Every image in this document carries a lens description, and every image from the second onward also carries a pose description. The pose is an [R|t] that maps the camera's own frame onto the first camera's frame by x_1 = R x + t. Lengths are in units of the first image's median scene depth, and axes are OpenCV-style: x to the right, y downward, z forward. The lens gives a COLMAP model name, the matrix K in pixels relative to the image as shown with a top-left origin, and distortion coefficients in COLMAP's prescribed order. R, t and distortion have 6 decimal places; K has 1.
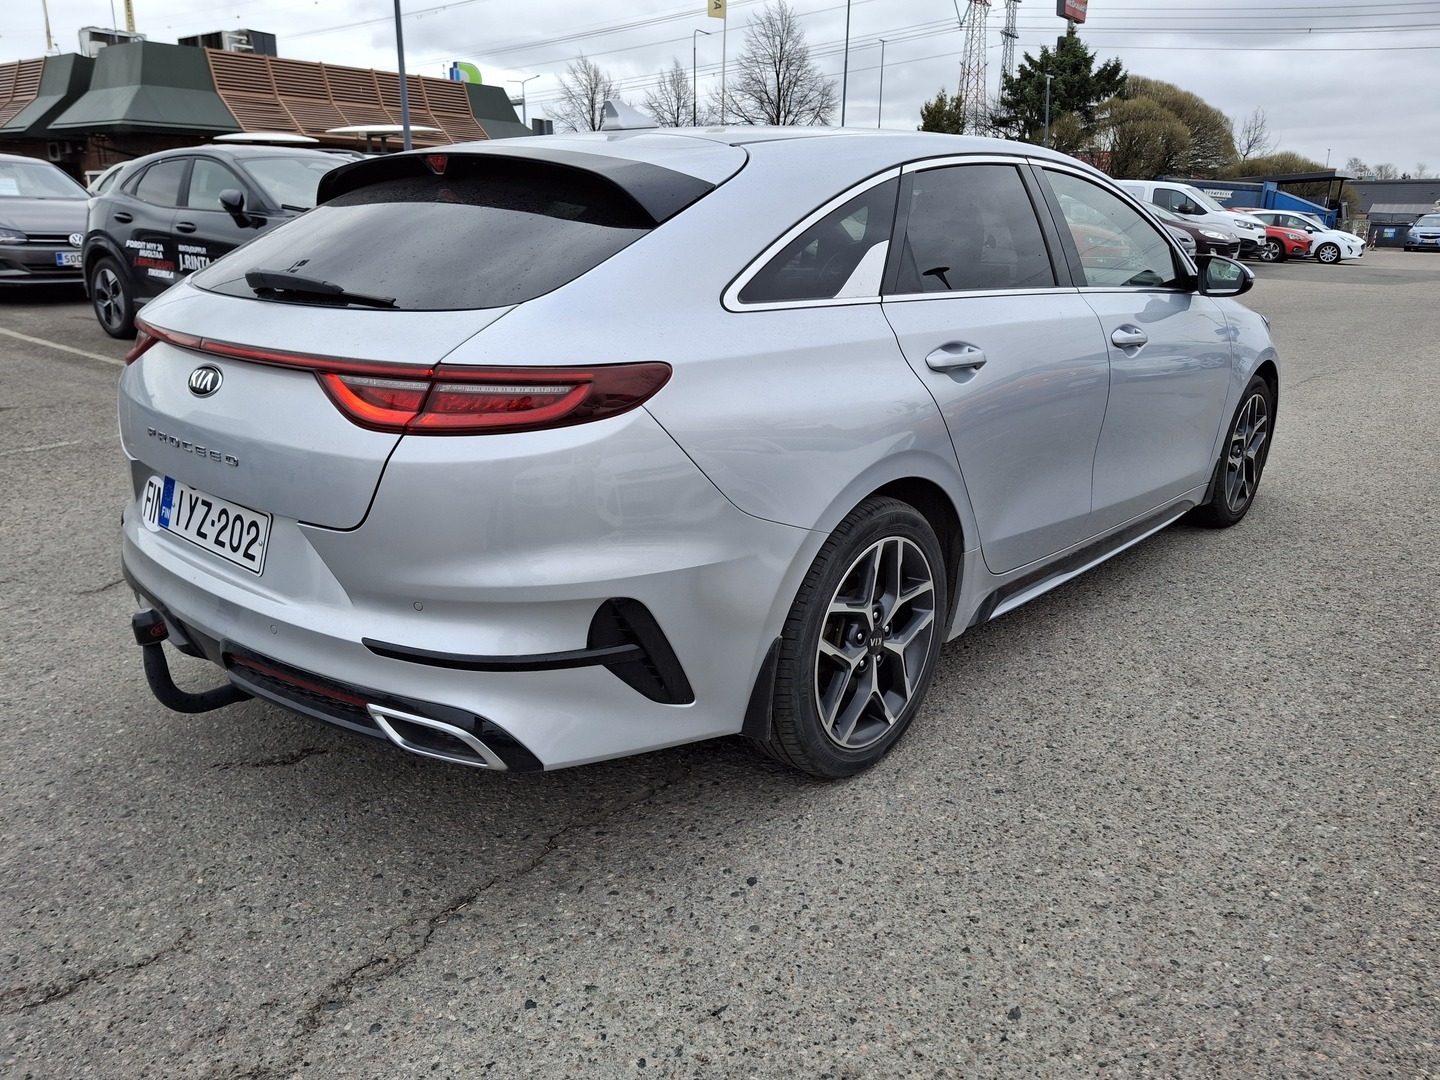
lens RADIAL K [[1075.3, 0, 720.0], [0, 1075.3, 540.0], [0, 0, 1]] dist [0.064534, -0.122485]
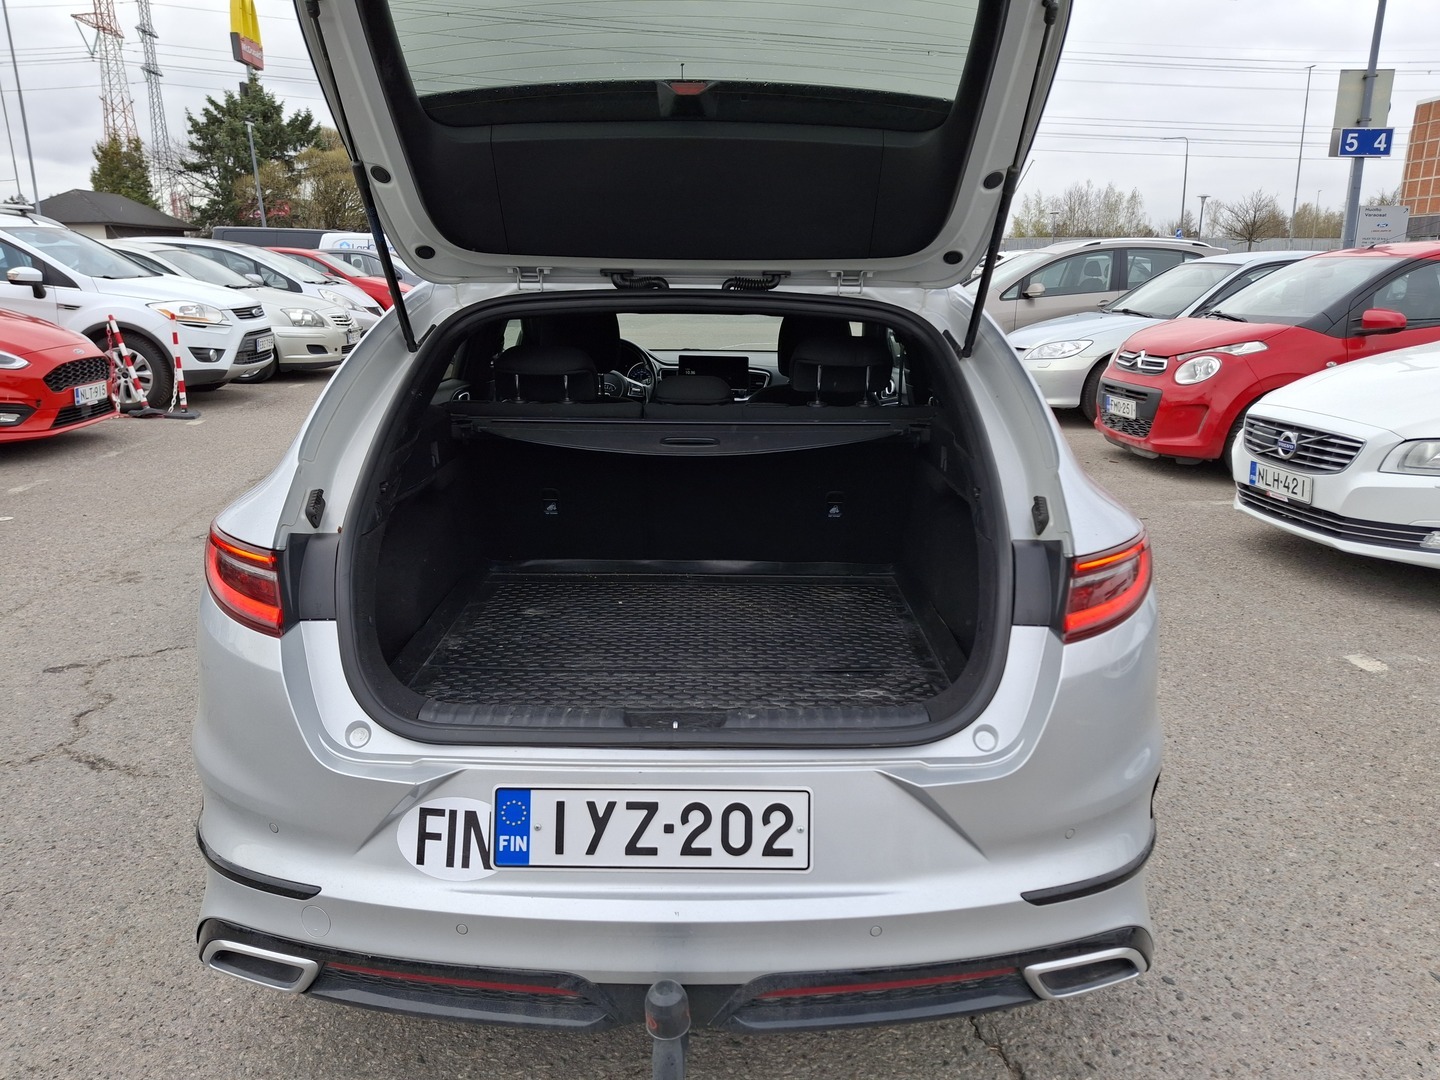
lens RADIAL K [[1104.8, 0, 655.9], [0, 1104.8, 540.9], [0, 0, 1]] dist [0.000659, 0.000854]
pose [[0.746795, -0.180570, 0.640072, -0.114570], [0.203130, 0.978374, 0.039009, -0.029228], [-0.633273, 0.100886, 0.767324, 0.054489]]
